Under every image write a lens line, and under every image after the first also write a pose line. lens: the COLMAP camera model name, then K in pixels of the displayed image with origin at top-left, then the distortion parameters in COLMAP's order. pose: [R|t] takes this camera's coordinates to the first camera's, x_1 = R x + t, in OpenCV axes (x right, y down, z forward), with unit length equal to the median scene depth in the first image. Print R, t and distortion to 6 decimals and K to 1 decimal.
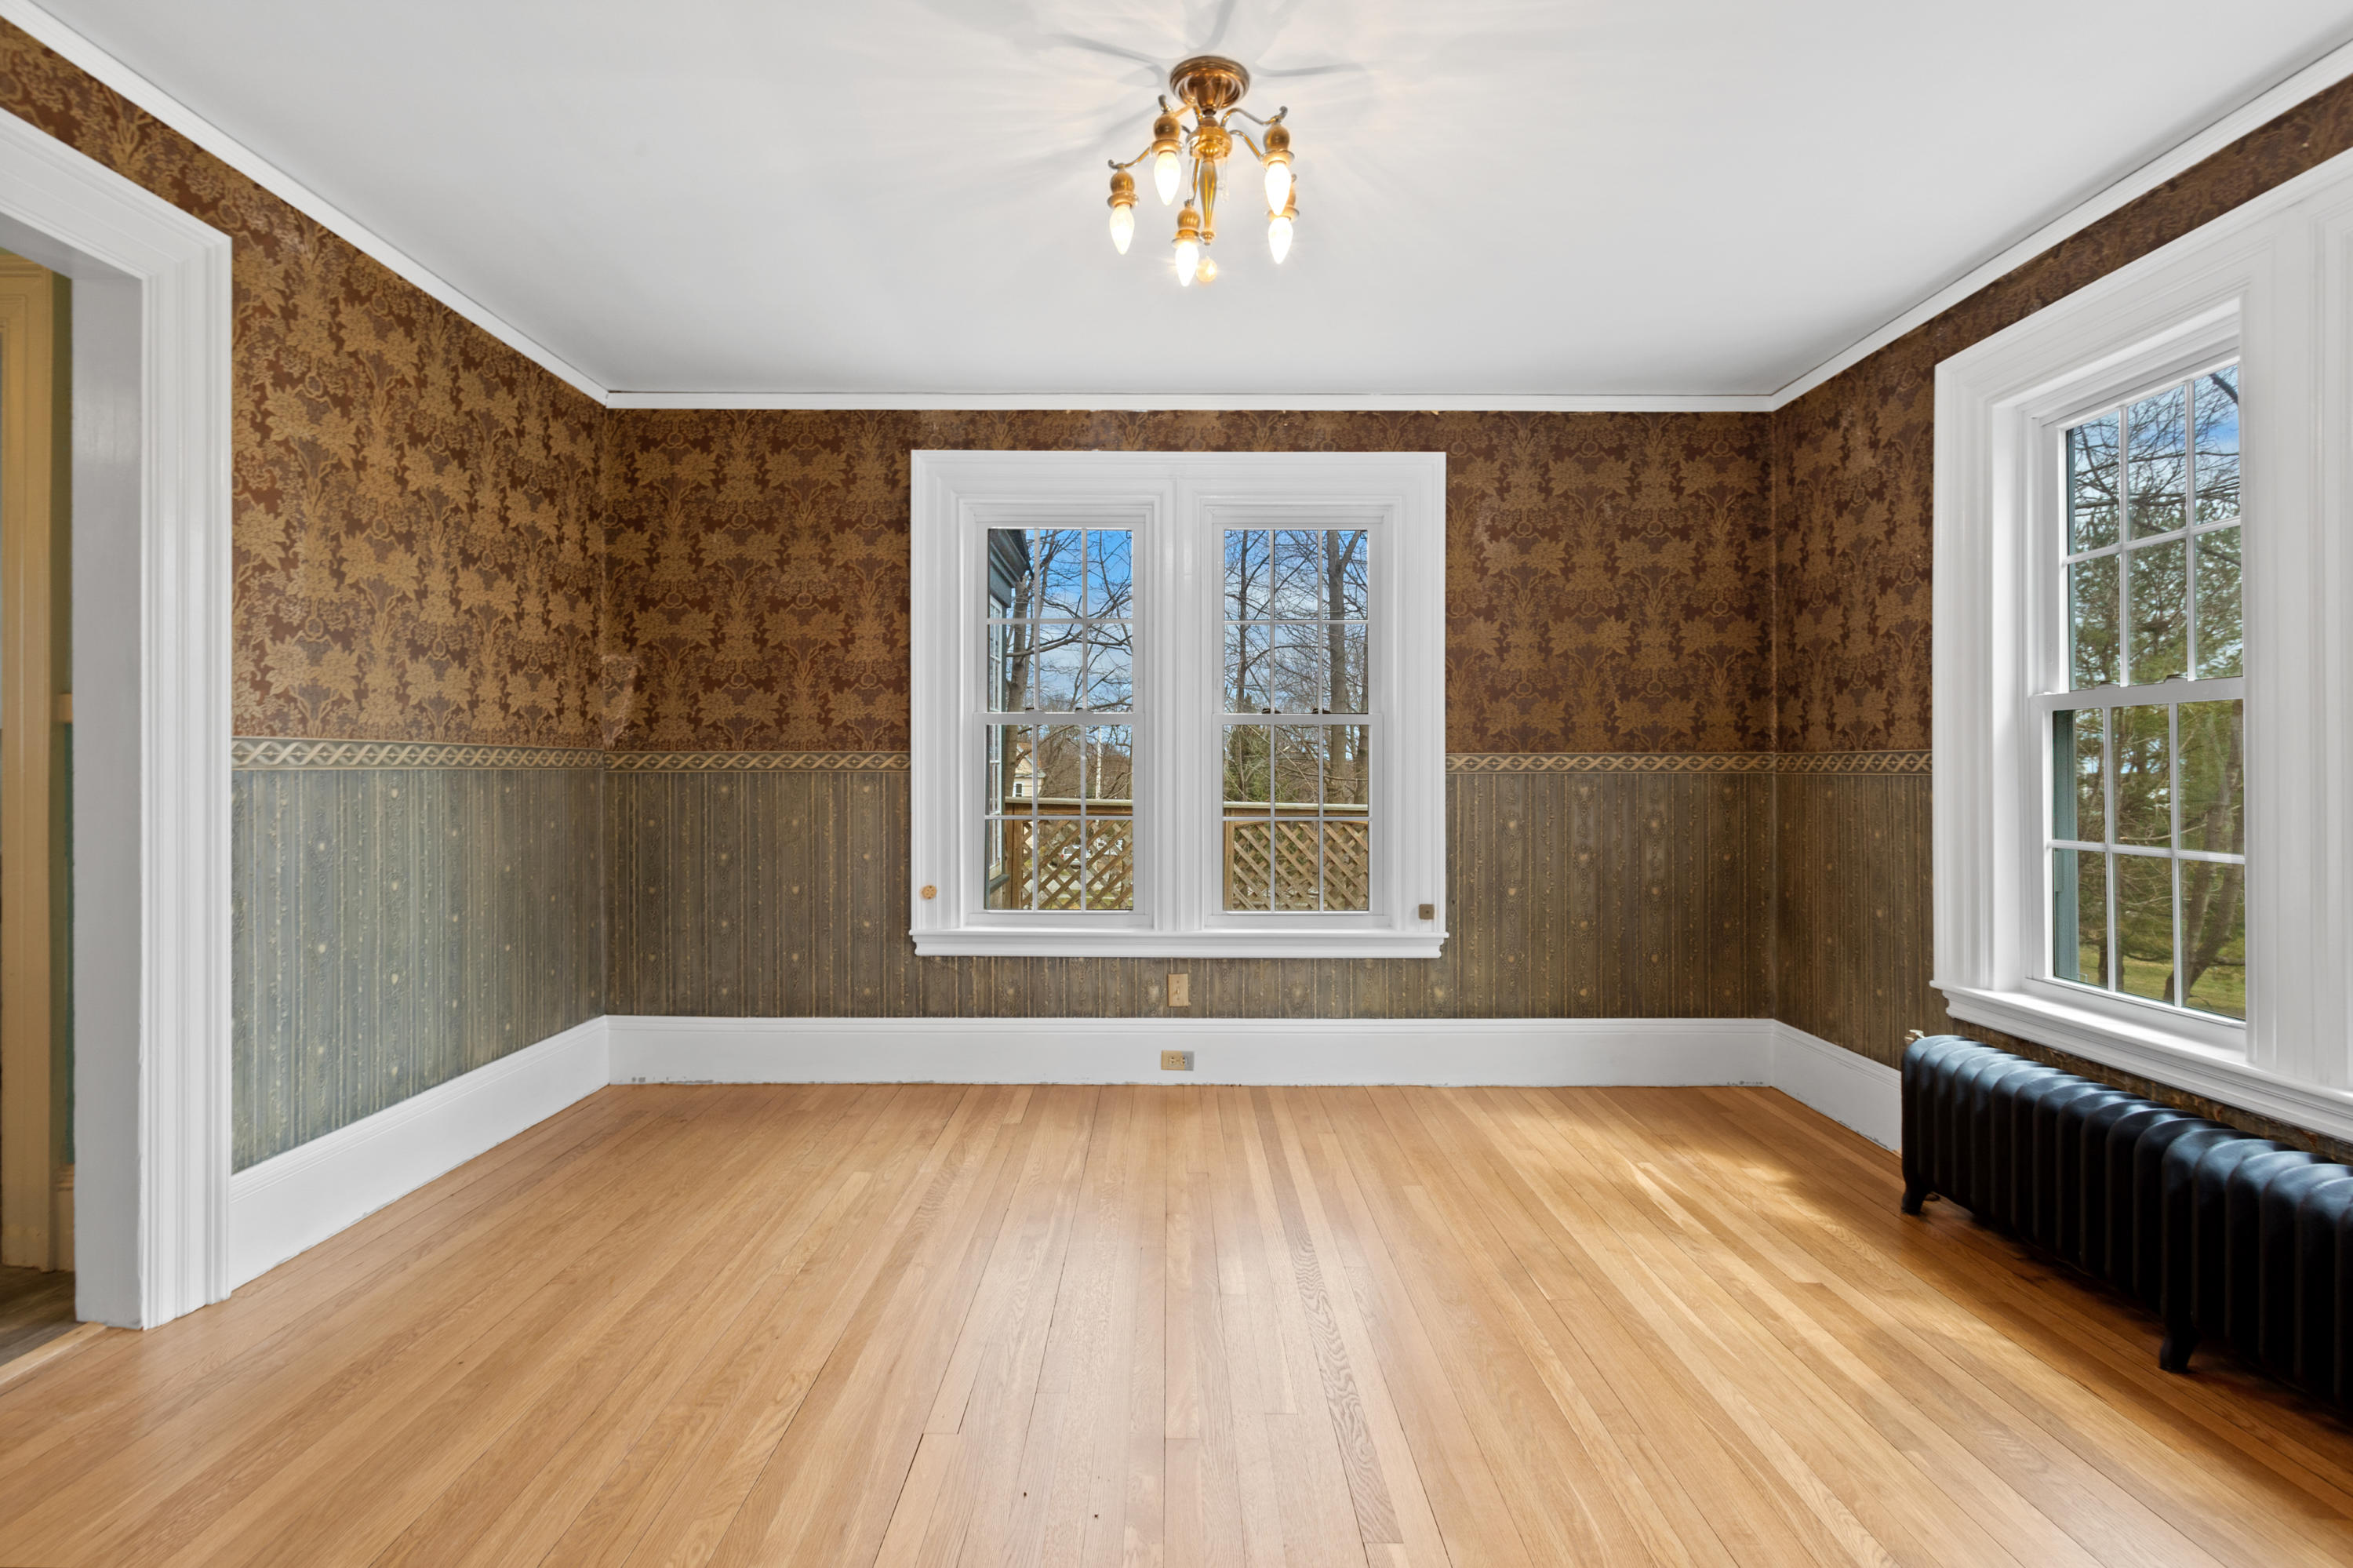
lens RADIAL K [[1136.6, 0, 1166.3], [0, 1136.6, 768.4], [0, 0, 1]] dist [-0.001891, -0.000014]
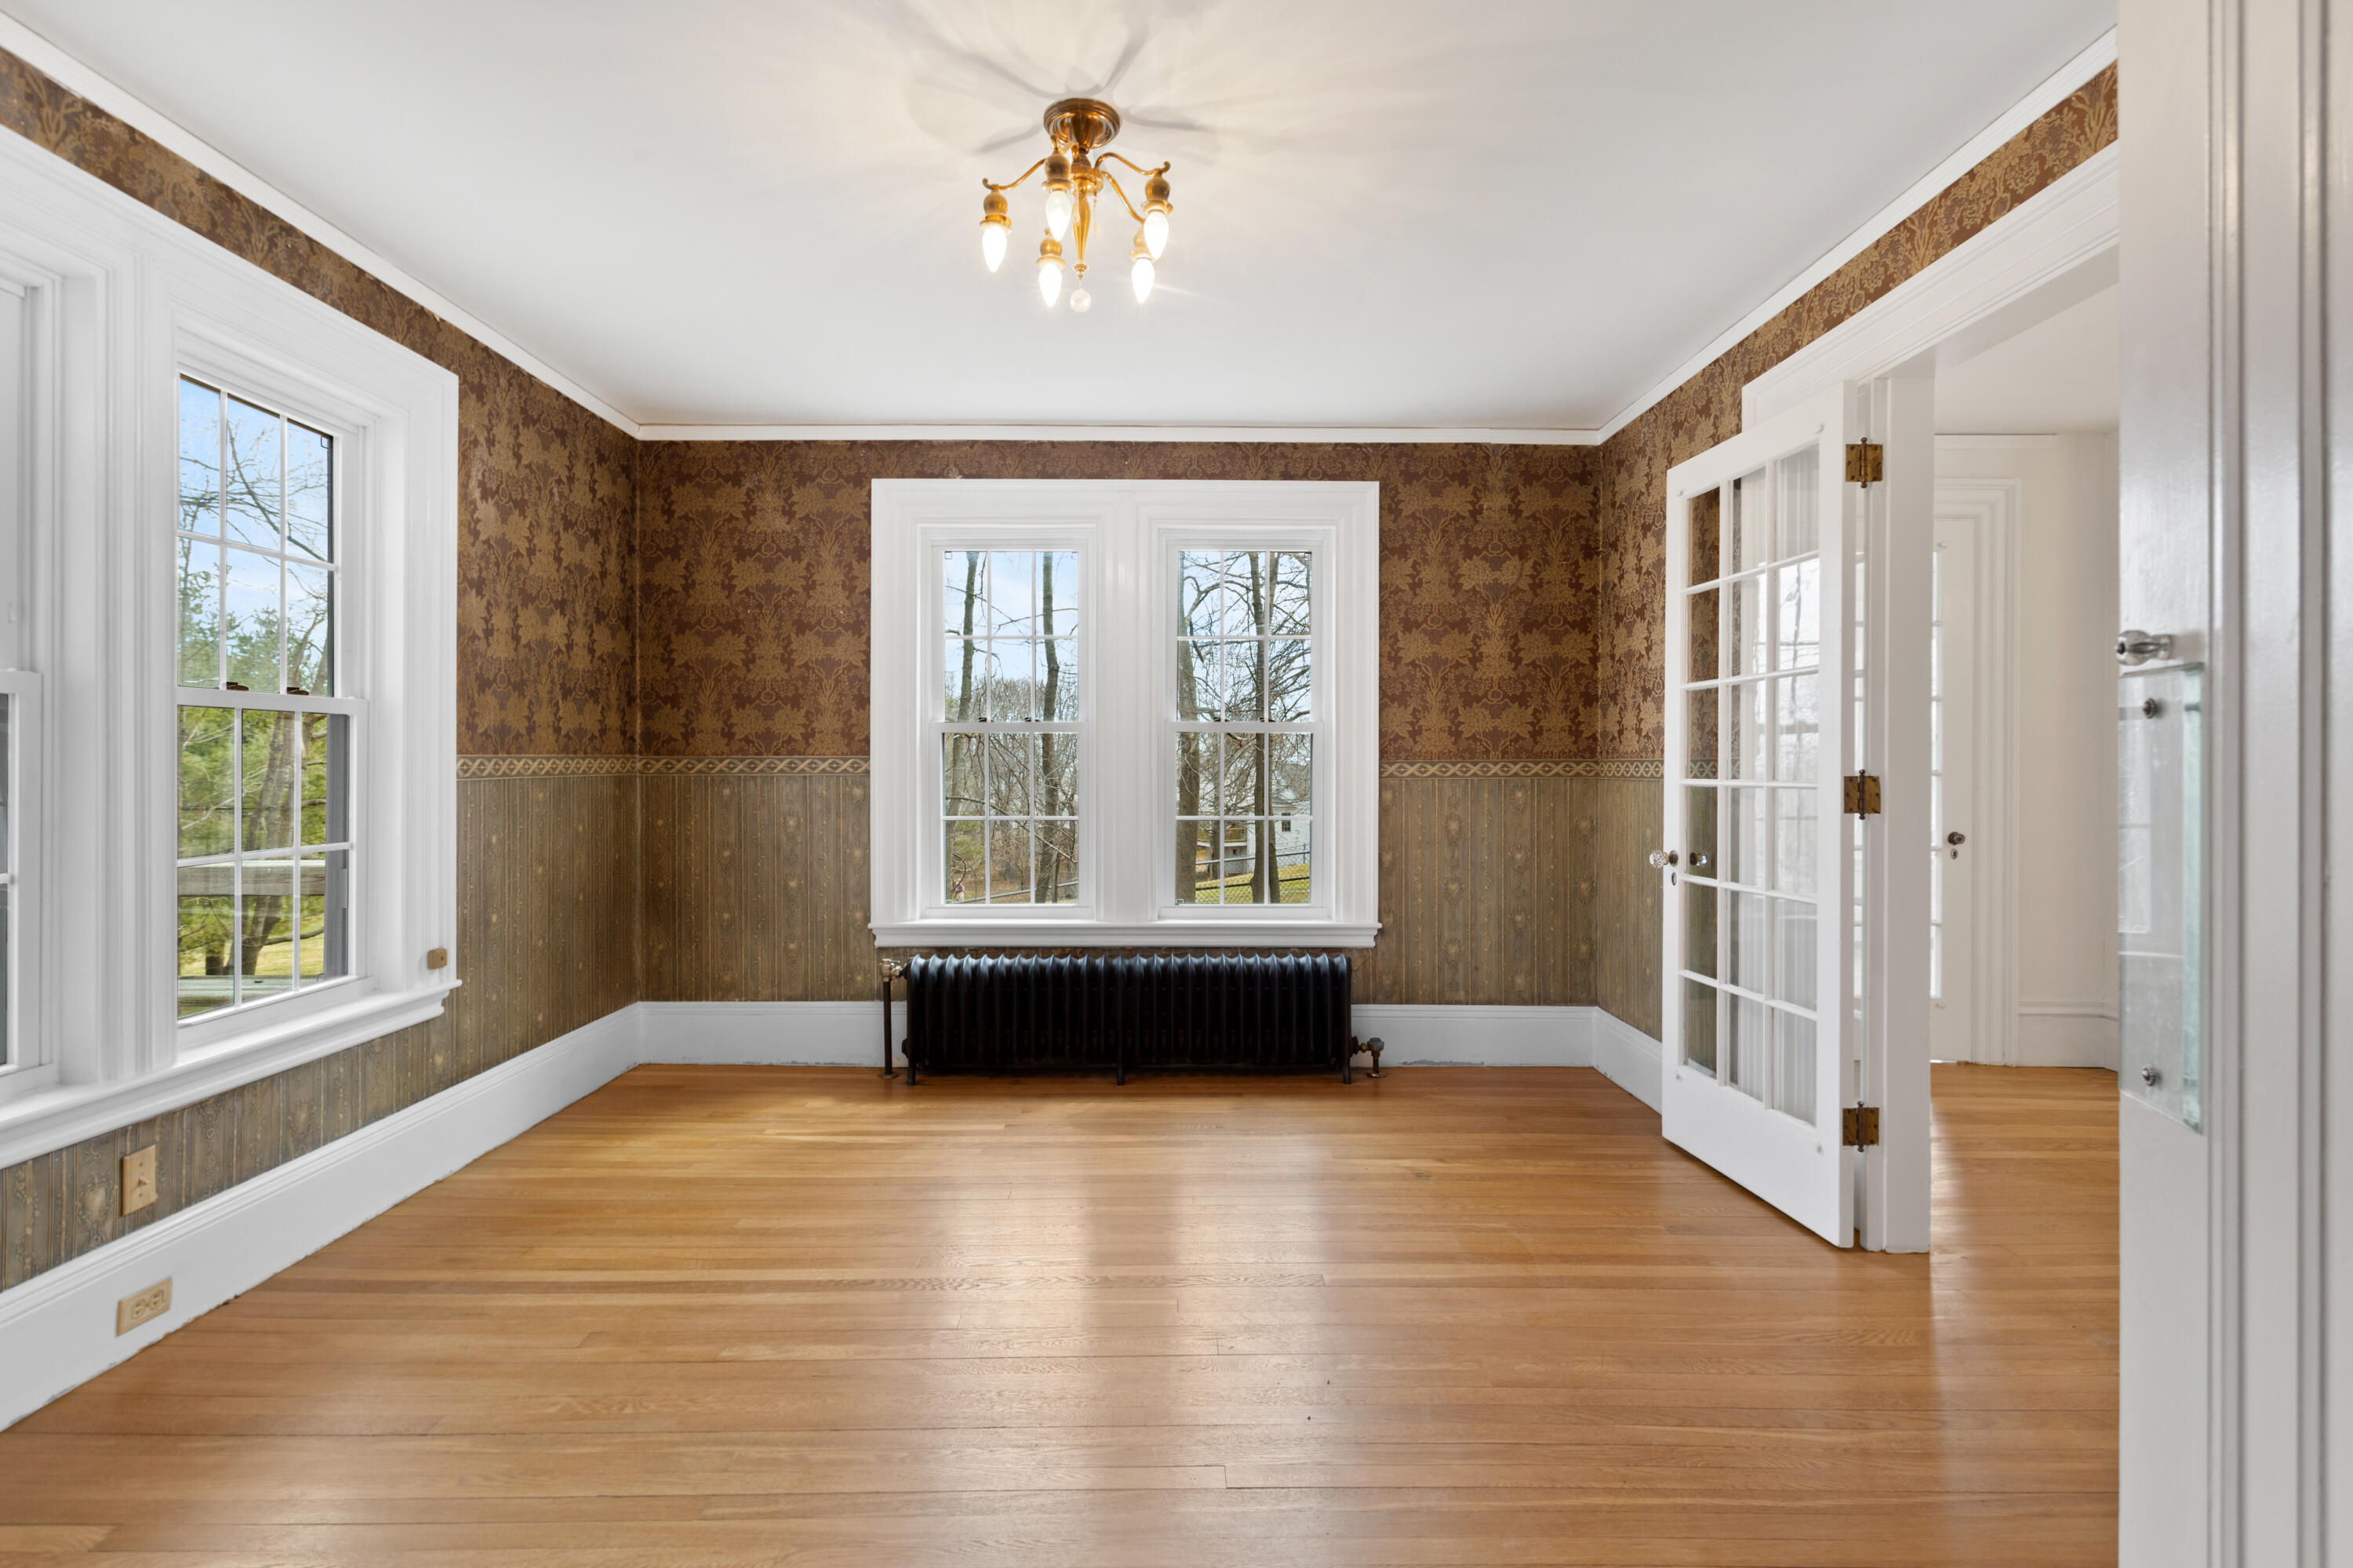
lens RADIAL K [[1136.6, 0, 1170.8], [0, 1136.6, 766.4], [0, 0, 1]] dist [-0.001891, -0.000014]
pose [[-0.021613, -0.003411, 0.999761, -0.564289], [0.004275, 0.999985, 0.003504, -0.005650], [-0.999757, 0.004350, -0.021598, 0.522337]]
